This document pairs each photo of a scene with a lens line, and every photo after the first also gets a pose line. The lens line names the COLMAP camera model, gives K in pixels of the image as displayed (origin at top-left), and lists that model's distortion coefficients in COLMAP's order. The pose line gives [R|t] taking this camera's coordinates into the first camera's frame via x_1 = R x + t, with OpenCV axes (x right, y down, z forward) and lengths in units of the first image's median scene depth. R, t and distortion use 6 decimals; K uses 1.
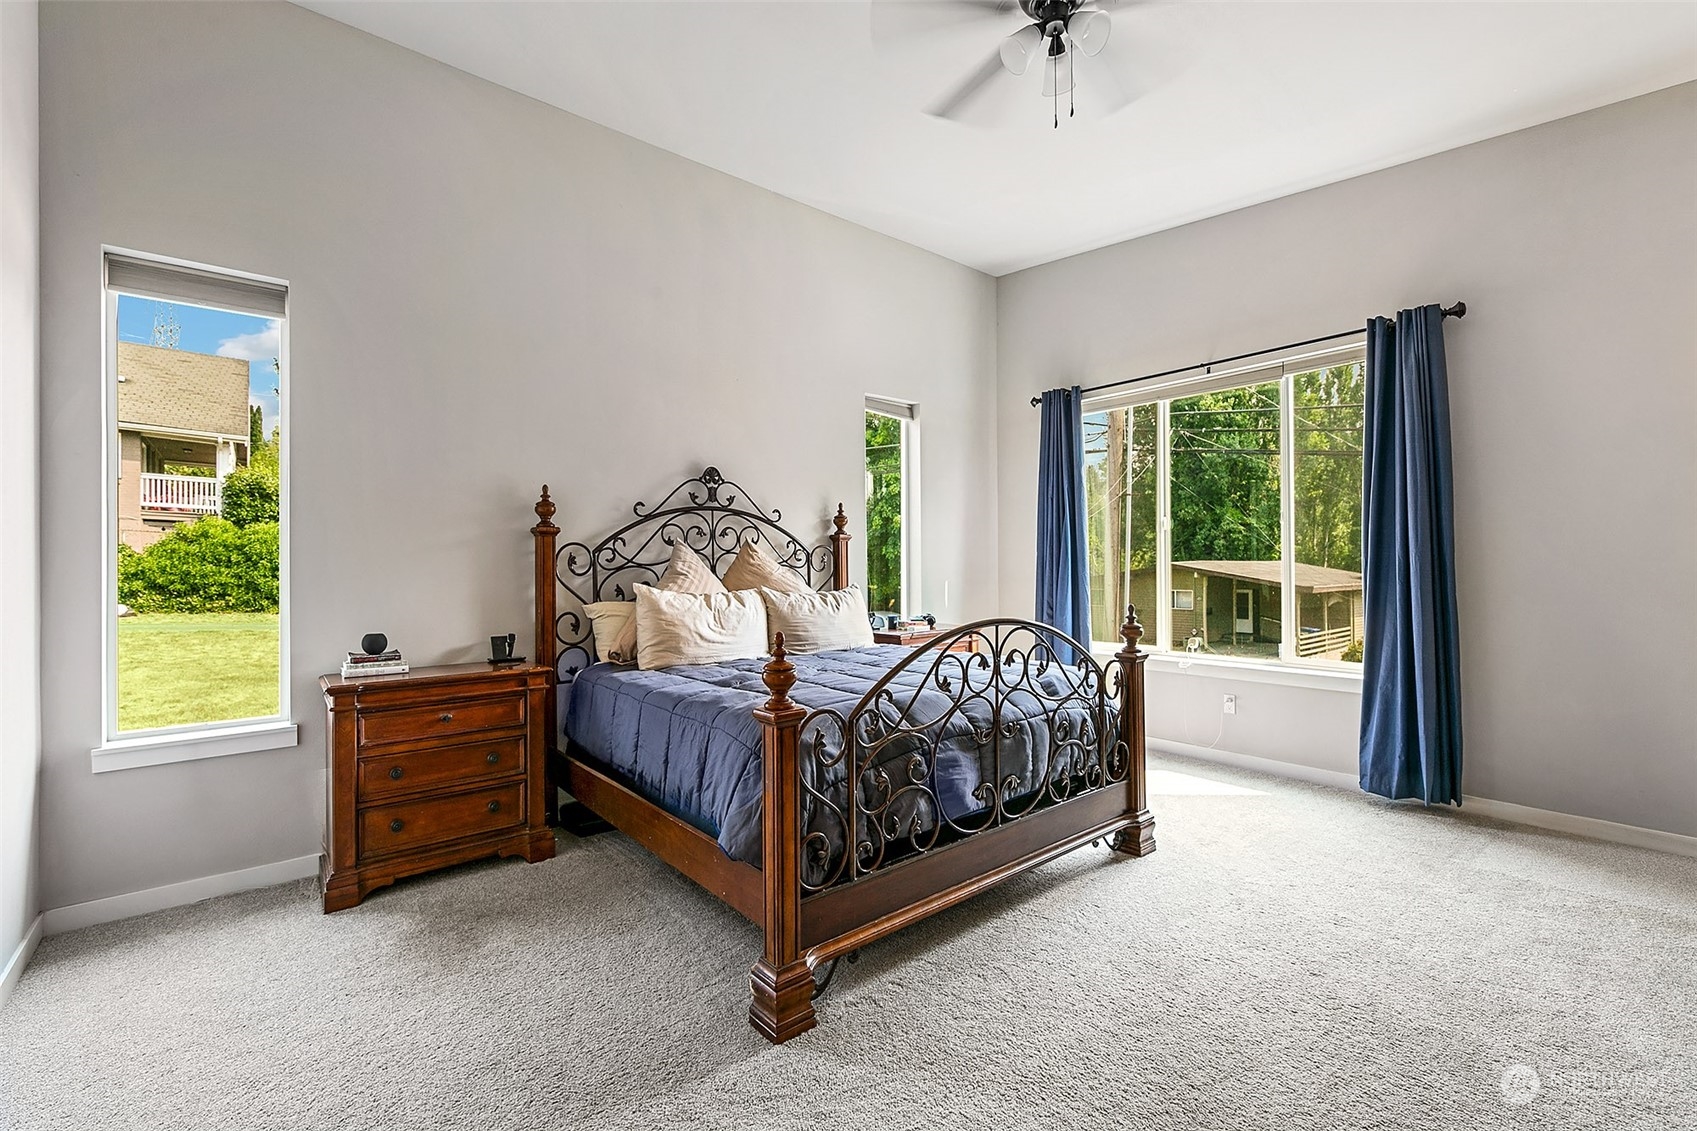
lens RADIAL K [[721.8, 0, 848.5], [0, 721.8, 565.5], [0, 0, 1]] dist [-0.000630, -0.000034]
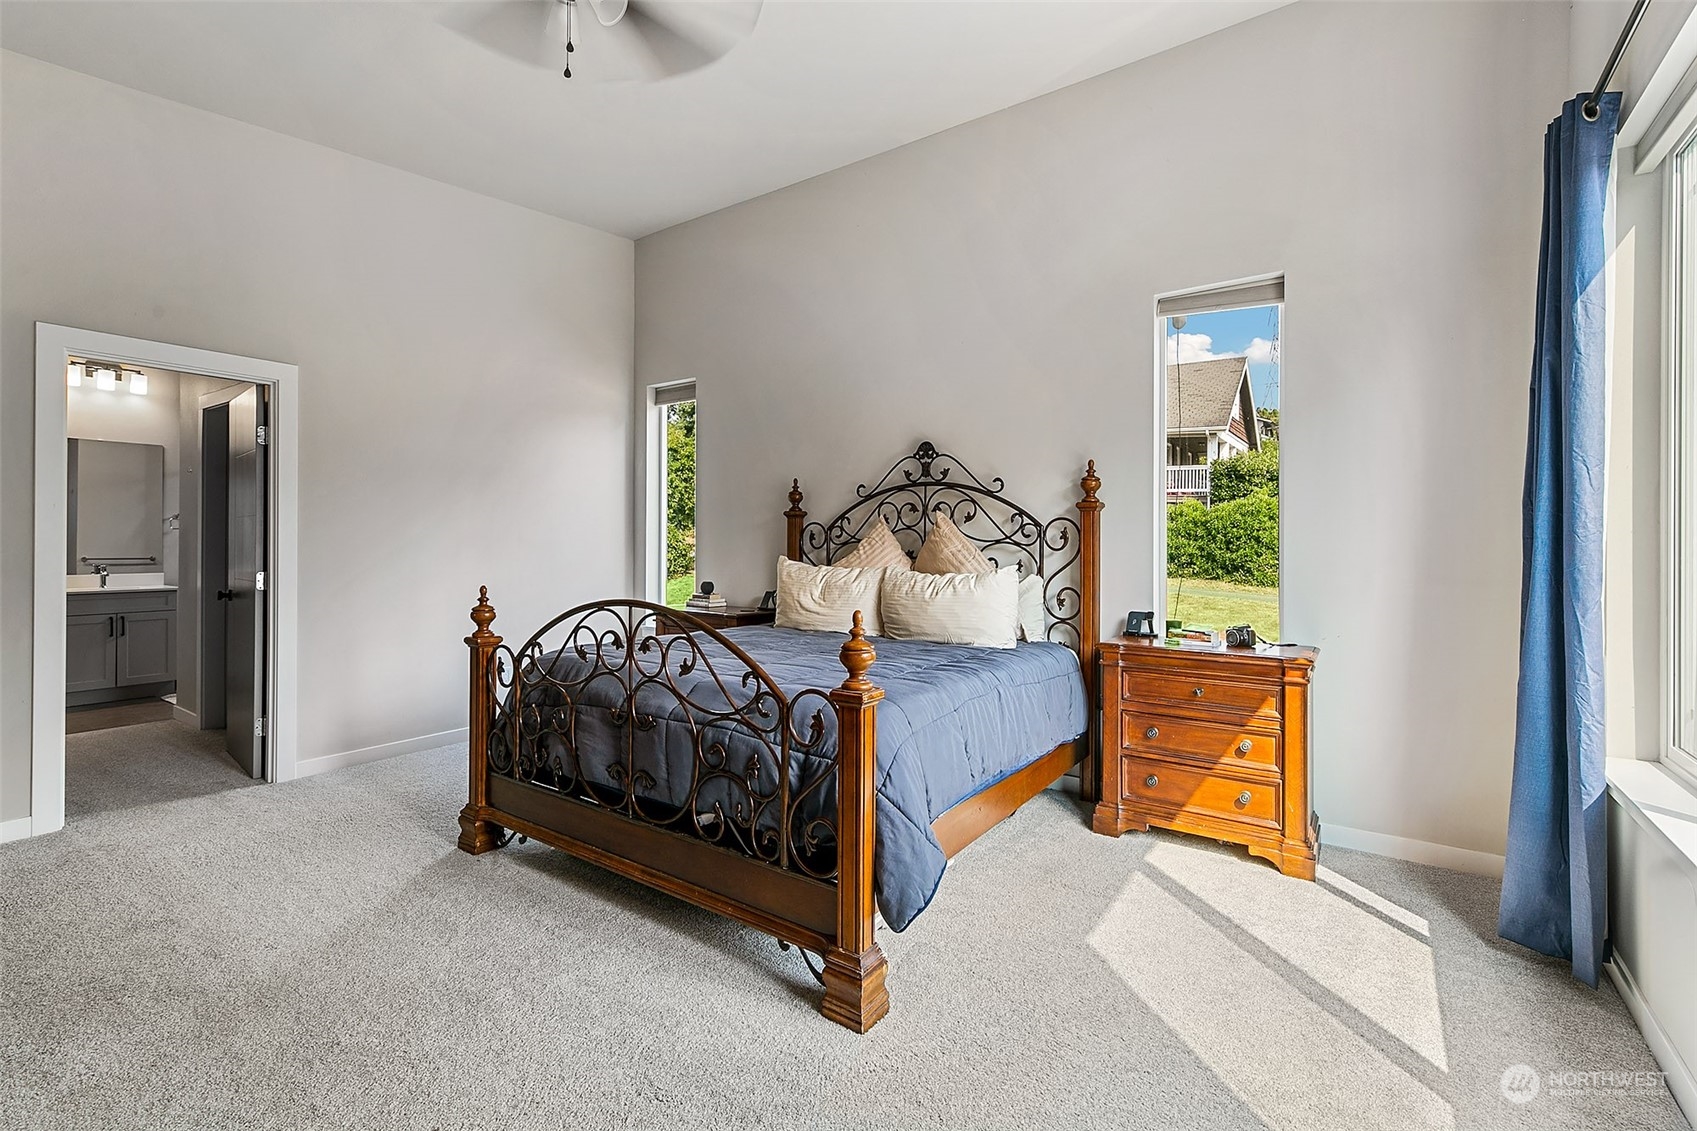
lens RADIAL K [[736.0, 0, 846.1], [0, 736.0, 539.0], [0, 0, 1]] dist [-0.001390, 0.000221]
pose [[0.260877, 0.004037, -0.965364, 0.760290], [-0.004107, 0.999987, 0.003072, -0.006390], [0.965363, 0.003164, 0.260890, 0.637582]]
